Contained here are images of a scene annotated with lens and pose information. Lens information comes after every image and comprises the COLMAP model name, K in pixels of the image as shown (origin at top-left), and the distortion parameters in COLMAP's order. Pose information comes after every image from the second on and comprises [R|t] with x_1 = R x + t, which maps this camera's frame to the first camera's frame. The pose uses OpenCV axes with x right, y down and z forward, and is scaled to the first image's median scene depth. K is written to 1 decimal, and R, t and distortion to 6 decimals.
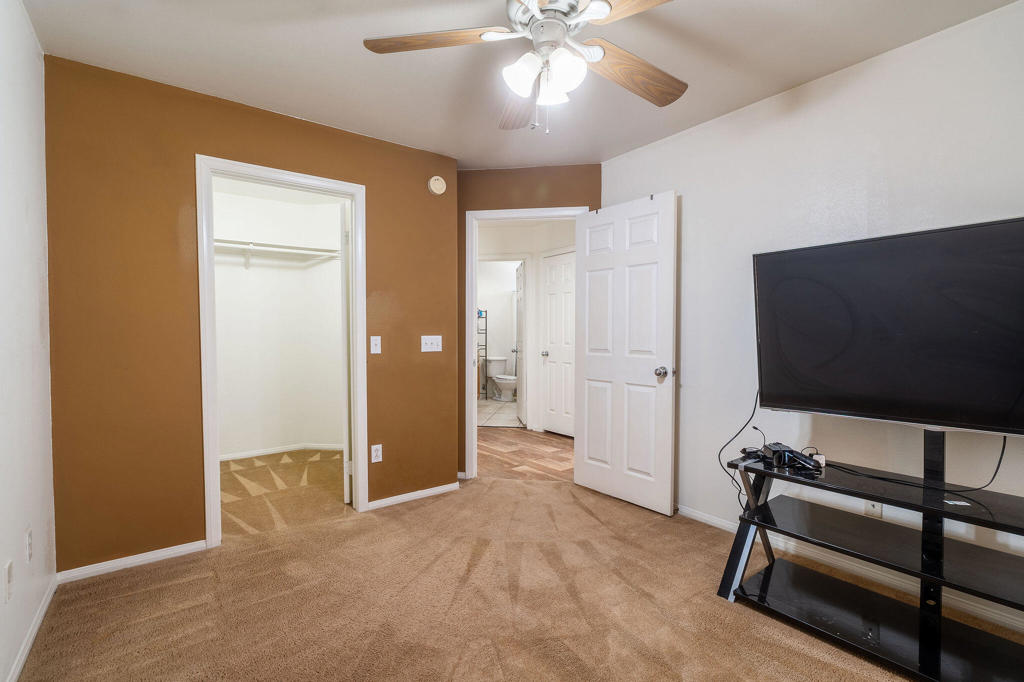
lens RADIAL K [[466.8, 0, 513.2], [0, 466.8, 337.5], [0, 0, 1]] dist [-0.007762, 0.002084]
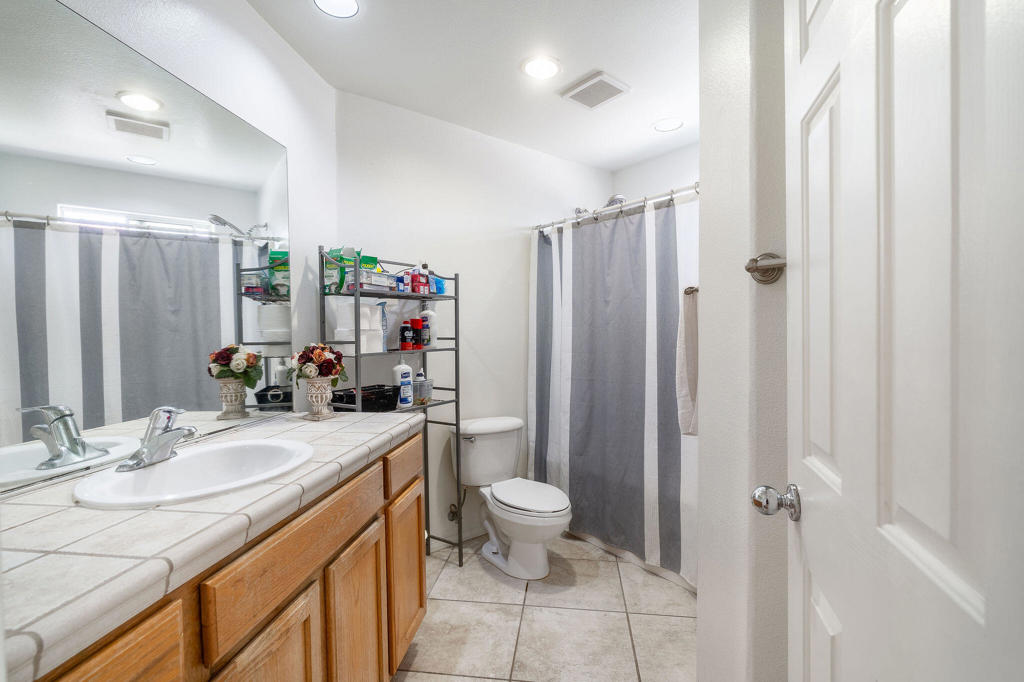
lens RADIAL K [[466.8, 0, 512.2], [0, 466.8, 342.4], [0, 0, 1]] dist [-0.007762, 0.002084]
pose [[0.998126, -0.013769, 0.059631, -0.040067], [0.013727, 0.999905, 0.001109, -0.011990], [-0.059641, -0.000288, 0.998220, 0.690165]]
